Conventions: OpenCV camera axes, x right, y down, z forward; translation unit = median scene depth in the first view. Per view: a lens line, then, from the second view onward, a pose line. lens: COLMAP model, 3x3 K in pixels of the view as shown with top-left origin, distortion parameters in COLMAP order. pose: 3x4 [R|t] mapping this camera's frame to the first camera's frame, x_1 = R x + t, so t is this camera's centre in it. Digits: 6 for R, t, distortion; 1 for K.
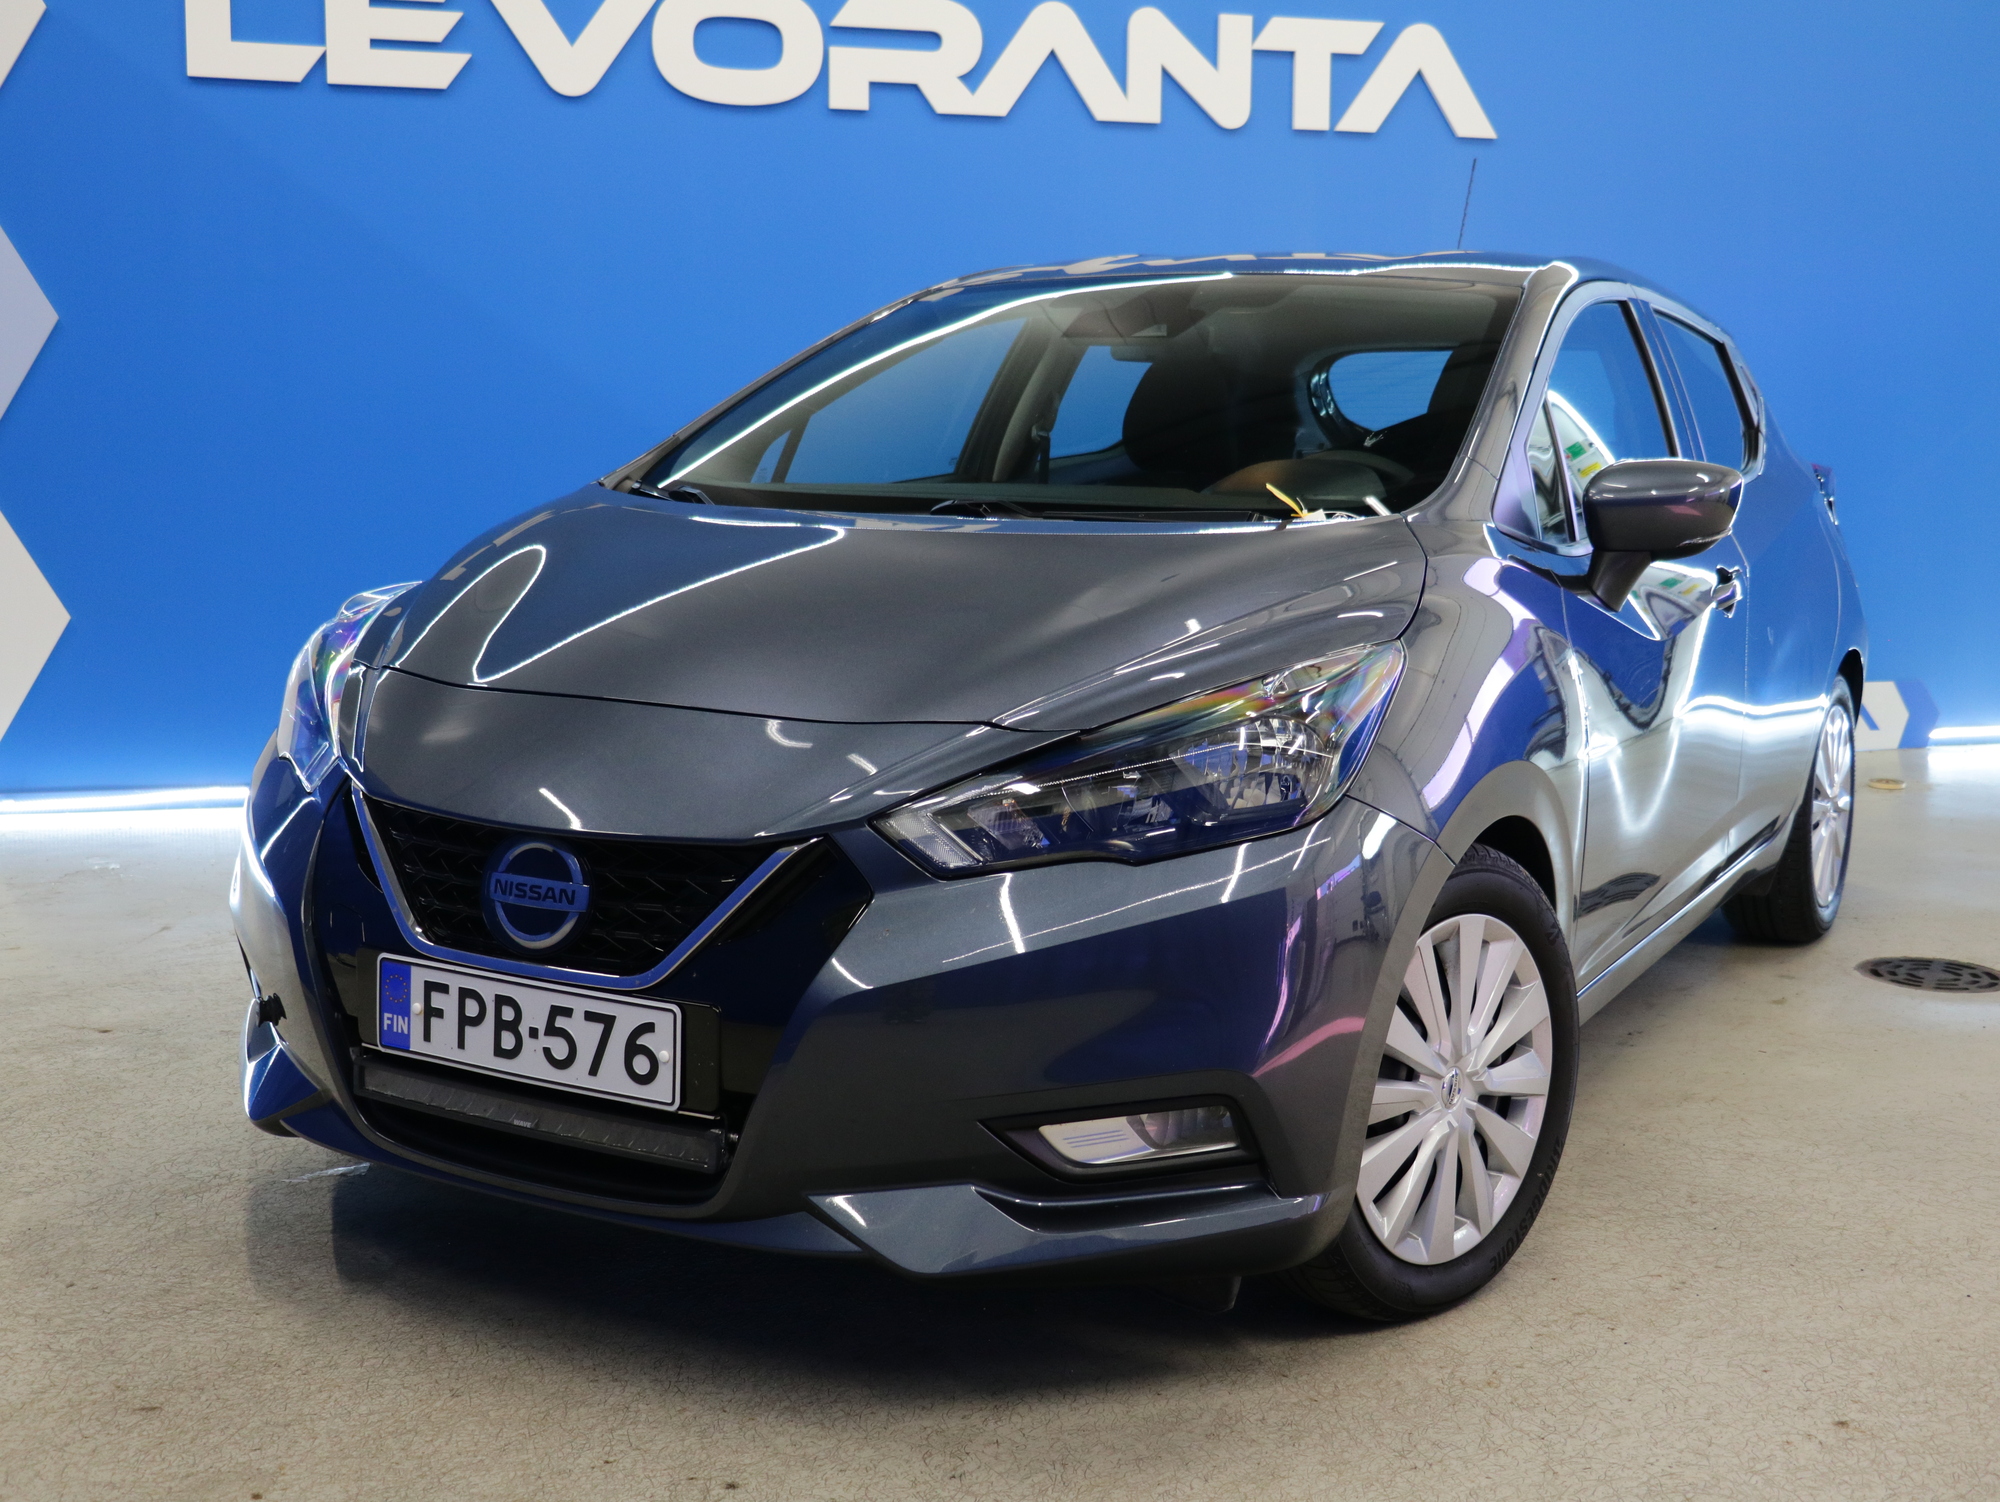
lens RADIAL K [[2299.9, 0, 1000.0], [0, 2299.9, 751.0], [0, 0, 1]] dist [-0.011552, 0.006908]
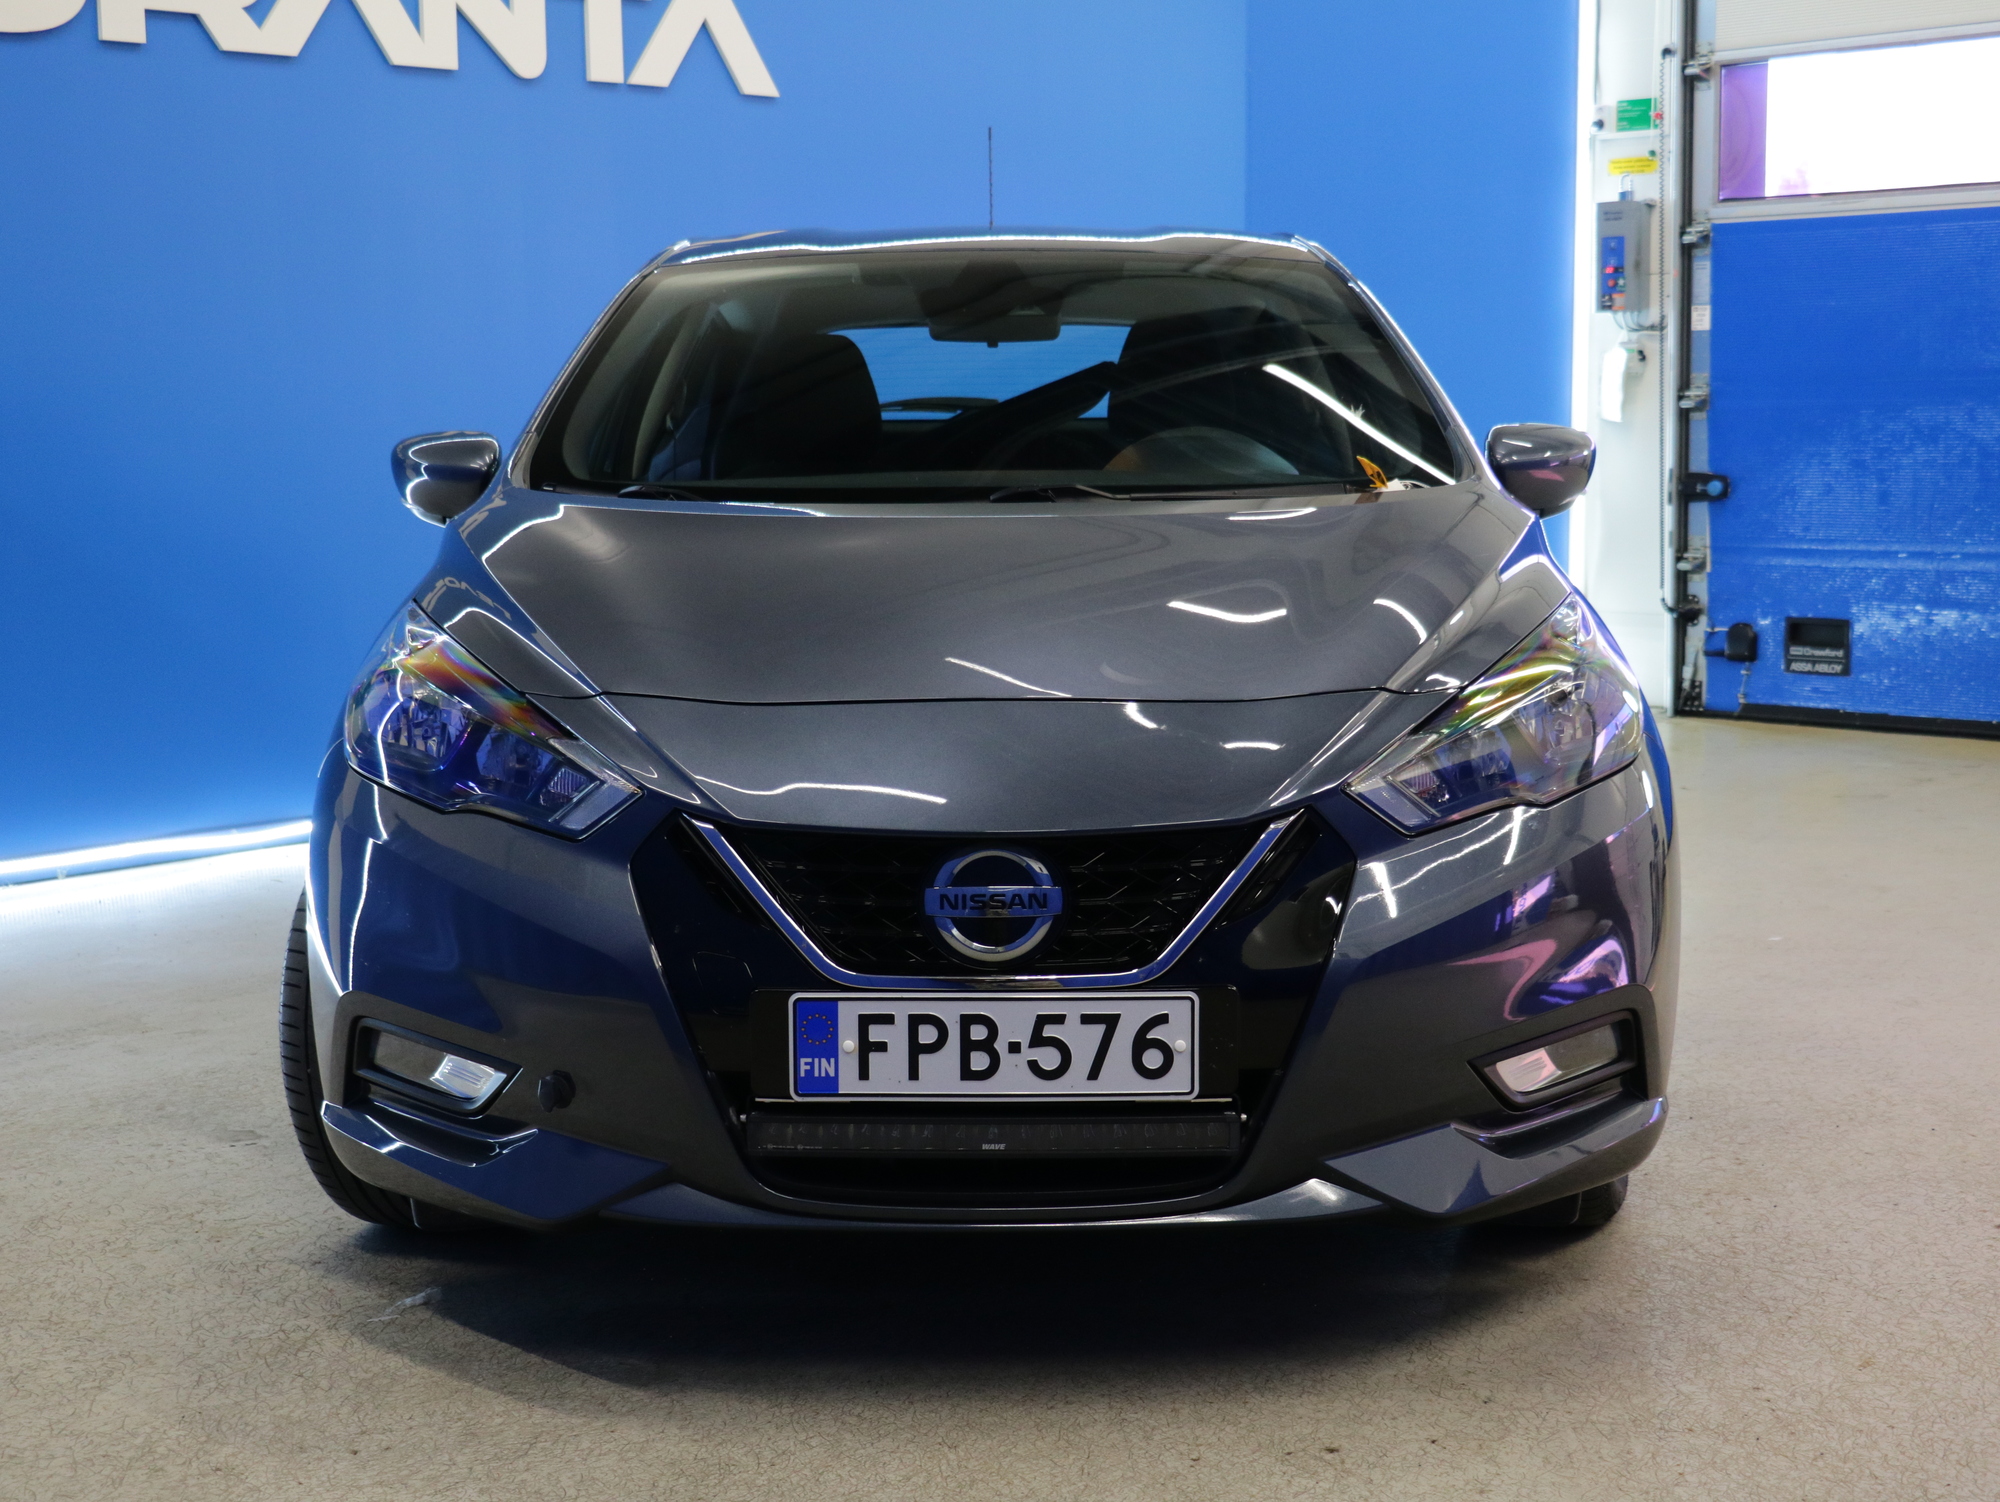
lens RADIAL K [[2749.1, 0, 1000.0], [0, 2749.1, 751.0], [0, 0, 1]] dist [-0.021888, 0.065610]
pose [[0.872890, -0.084106, 0.480613, -0.637323], [0.092874, 0.995662, 0.005561, -0.006059], [-0.478996, 0.039782, 0.876915, -0.003799]]
